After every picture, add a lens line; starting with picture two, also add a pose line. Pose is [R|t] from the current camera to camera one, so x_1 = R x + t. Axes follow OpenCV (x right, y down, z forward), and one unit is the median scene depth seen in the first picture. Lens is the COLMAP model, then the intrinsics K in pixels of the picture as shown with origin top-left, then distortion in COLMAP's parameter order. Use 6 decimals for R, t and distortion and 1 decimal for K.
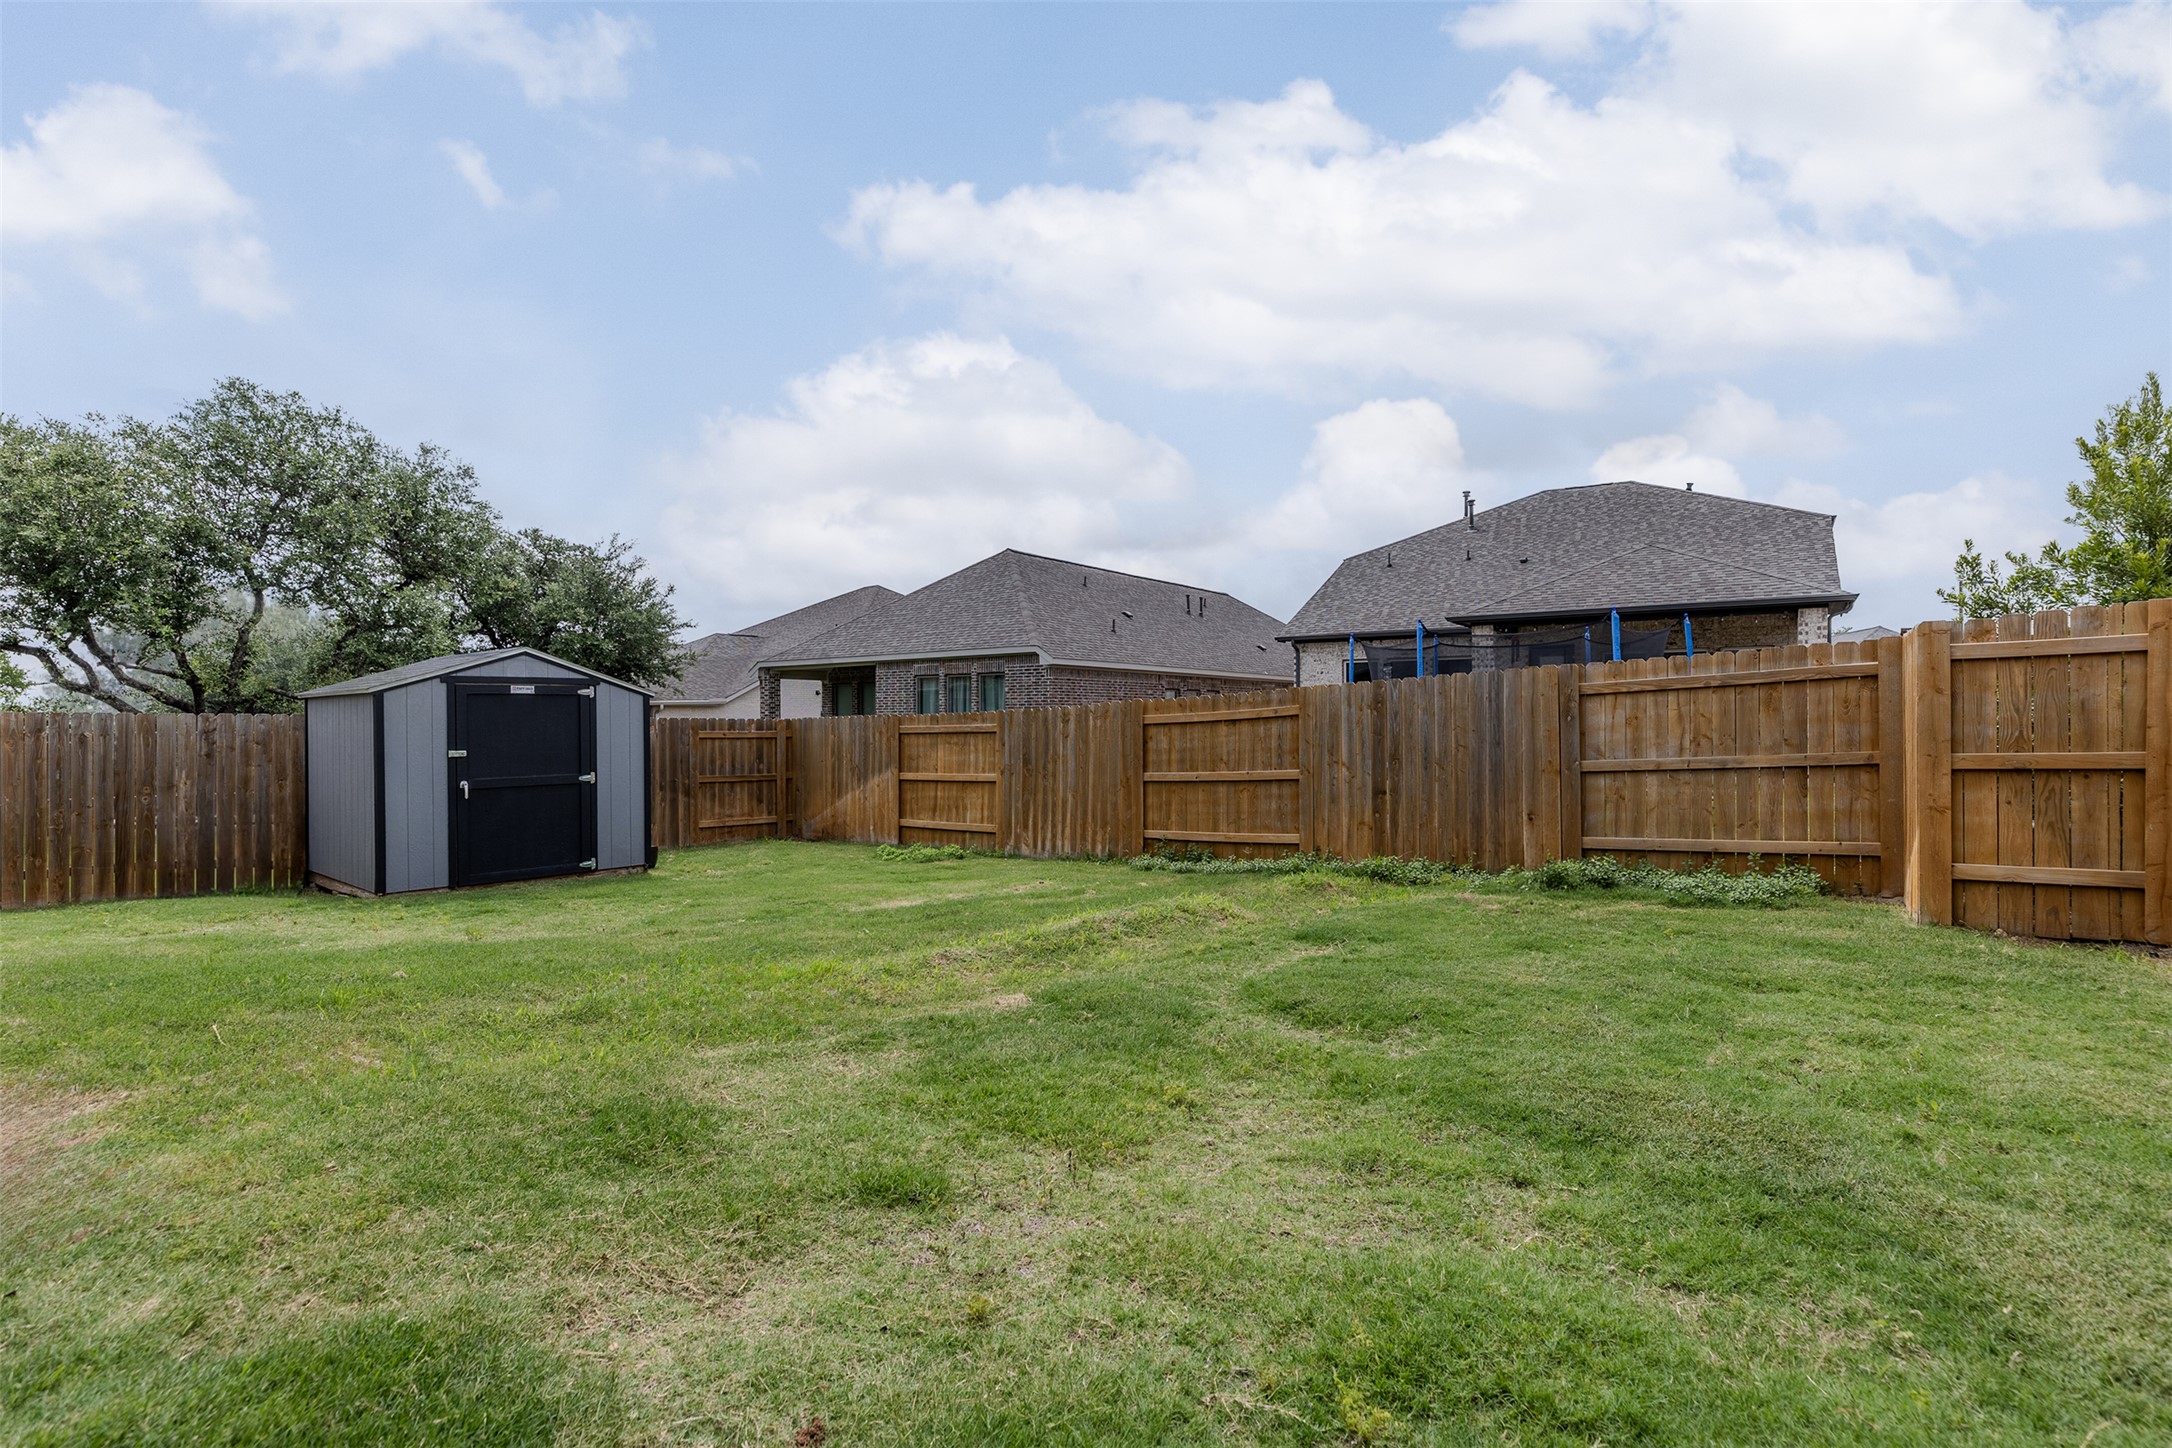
lens RADIAL K [[1047.7, 0, 1086.0], [0, 1047.7, 724.0], [0, 0, 1]] dist [-0.001402, -0.000558]
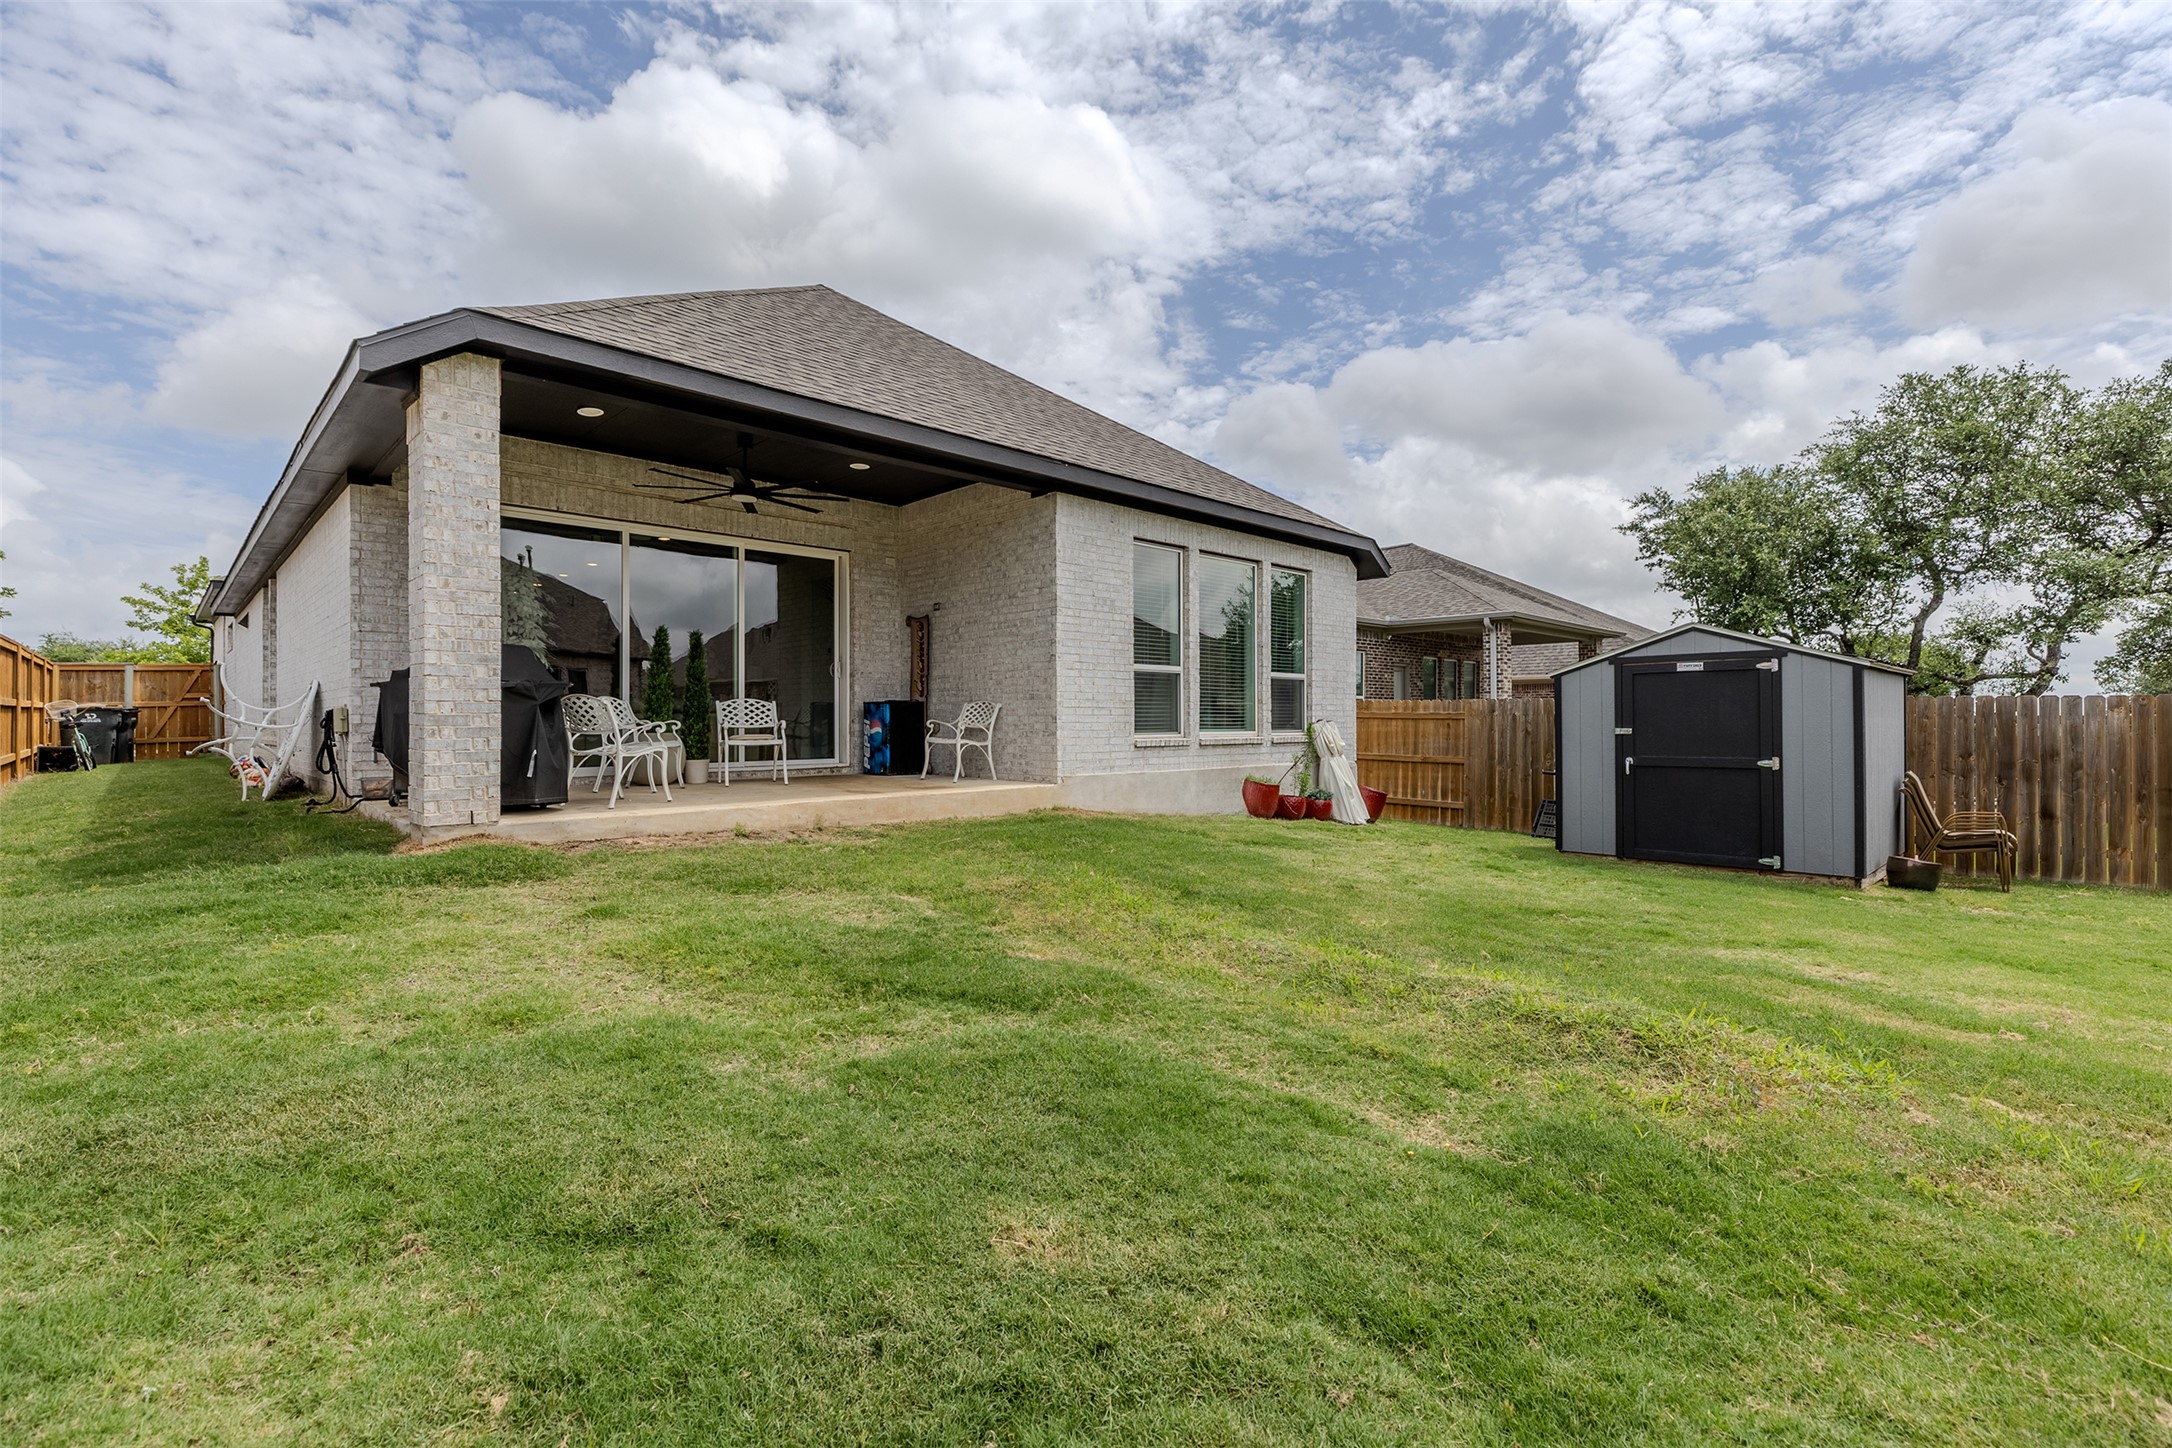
lens RADIAL K [[982.4, 0, 1098.2], [0, 982.4, 717.9], [0, 0, 1]] dist [-0.004578, -0.000719]
pose [[-0.056493, 0.002897, -0.998399, 0.398760], [-0.003398, 0.999989, 0.003094, 0.013418], [0.998397, 0.003567, -0.056483, 0.513339]]
